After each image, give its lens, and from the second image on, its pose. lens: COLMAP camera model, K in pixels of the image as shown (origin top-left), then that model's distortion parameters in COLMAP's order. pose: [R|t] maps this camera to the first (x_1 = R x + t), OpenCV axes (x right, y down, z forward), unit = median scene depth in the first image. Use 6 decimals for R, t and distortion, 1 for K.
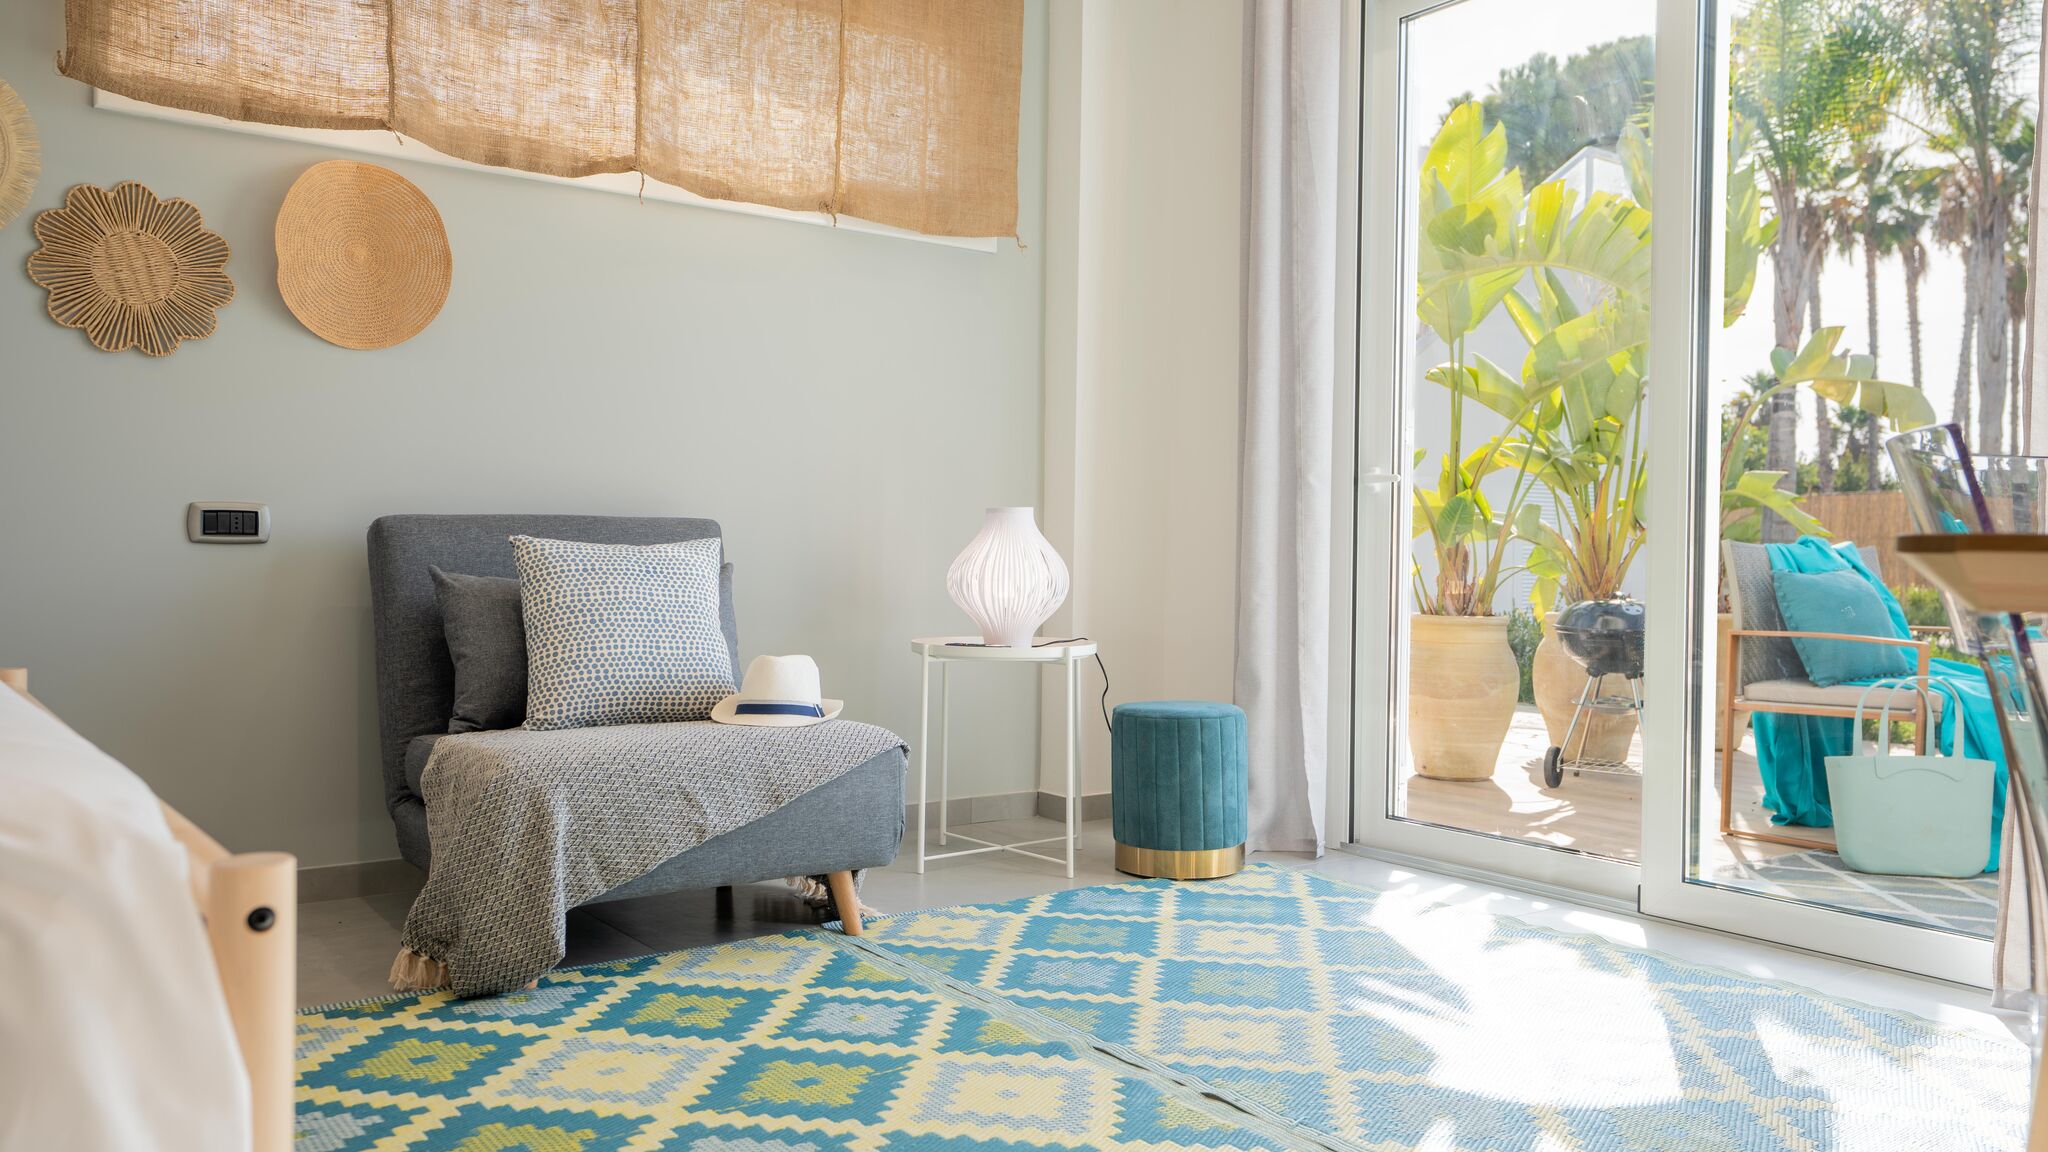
lens RADIAL K [[1499.8, 0, 1023.7], [0, 1499.8, 573.4], [0, 0, 1]] dist [0.007785, 0.001602]
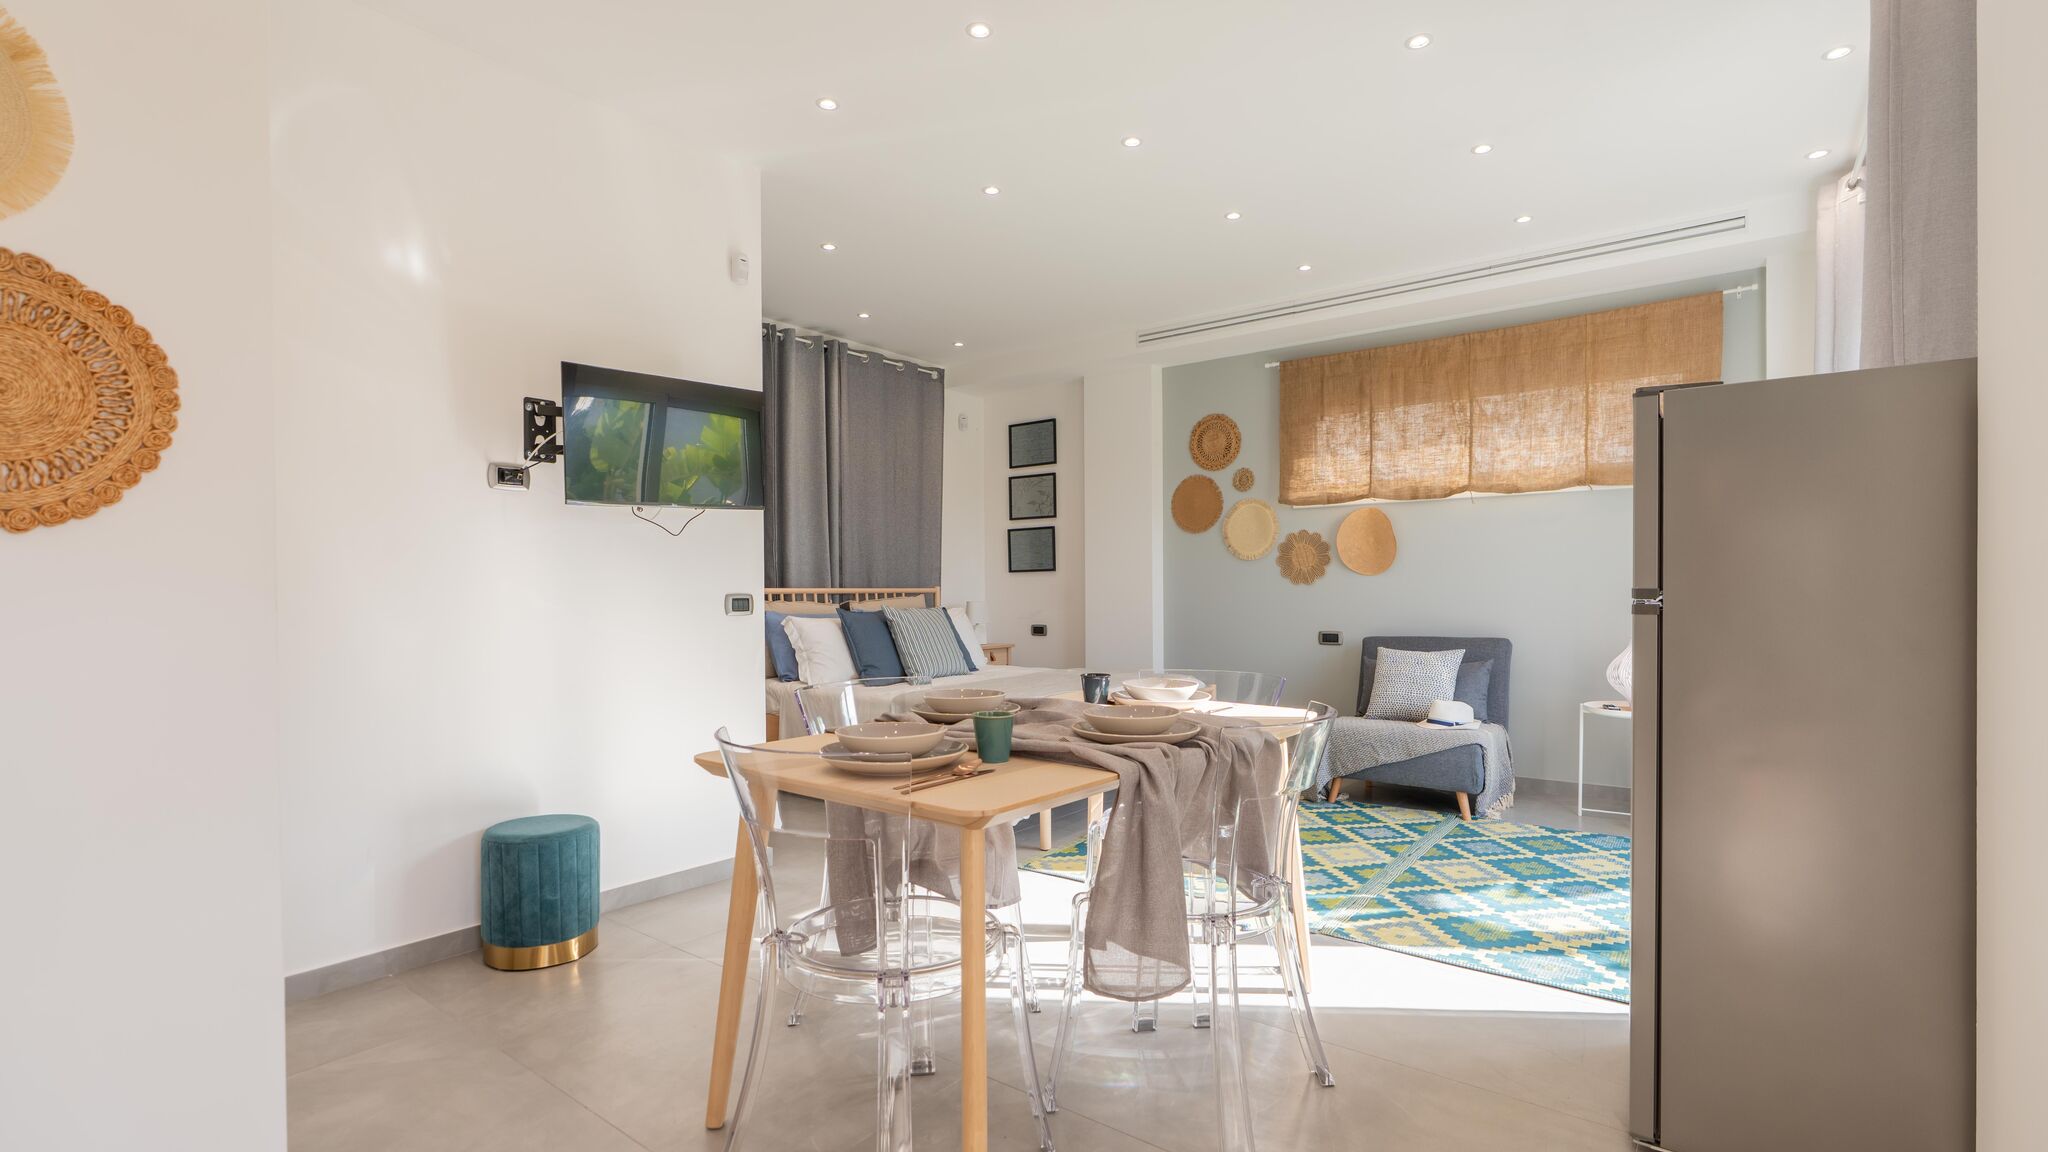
lens RADIAL K [[914.8, 0, 1023.3], [0, 914.8, 587.9], [0, 0, 1]] dist [-0.012315, 0.001887]
pose [[0.259643, -0.020624, -0.965484, 1.086774], [0.000072, 0.999772, -0.021337, -0.096162], [0.965705, 0.005470, 0.259586, -0.059831]]
